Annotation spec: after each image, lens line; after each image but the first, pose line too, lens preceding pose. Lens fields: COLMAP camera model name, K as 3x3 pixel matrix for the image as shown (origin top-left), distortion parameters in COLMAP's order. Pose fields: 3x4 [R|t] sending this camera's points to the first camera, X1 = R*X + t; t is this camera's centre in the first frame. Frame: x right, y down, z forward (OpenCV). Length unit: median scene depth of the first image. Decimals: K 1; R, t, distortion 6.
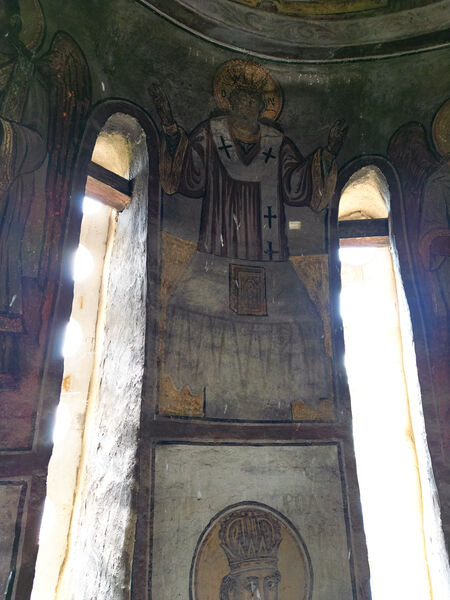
lens RADIAL K [[421.8, 0, 224.3], [0, 421.8, 301.1], [0, 0, 1]] dist [0.062404, -0.055043]
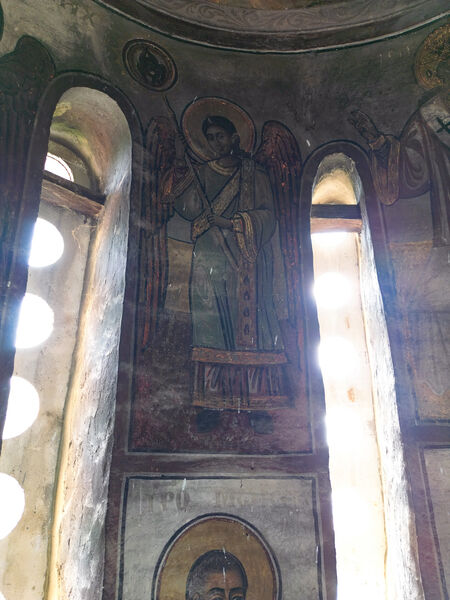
lens RADIAL K [[421.8, 0, 224.3], [0, 421.8, 301.1], [0, 0, 1]] dist [0.062404, -0.055043]
pose [[0.692263, -0.245935, -0.678445, 0.273364], [0.241379, 0.964898, -0.103479, -0.018654], [0.680079, -0.092127, 0.727327, -0.054463]]
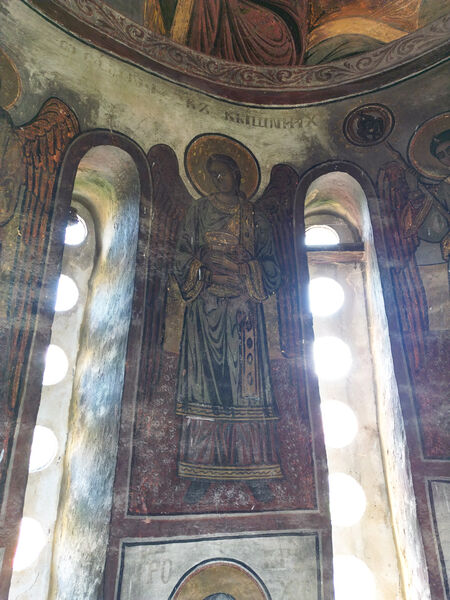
lens RADIAL K [[421.8, 0, 224.3], [0, 421.8, 301.1], [0, 0, 1]] dist [0.062404, -0.055043]
pose [[-0.036412, -0.350191, -0.935970, 0.620227], [0.330954, 0.879514, -0.341943, -0.001365], [0.942944, -0.322214, 0.083872, -0.005502]]
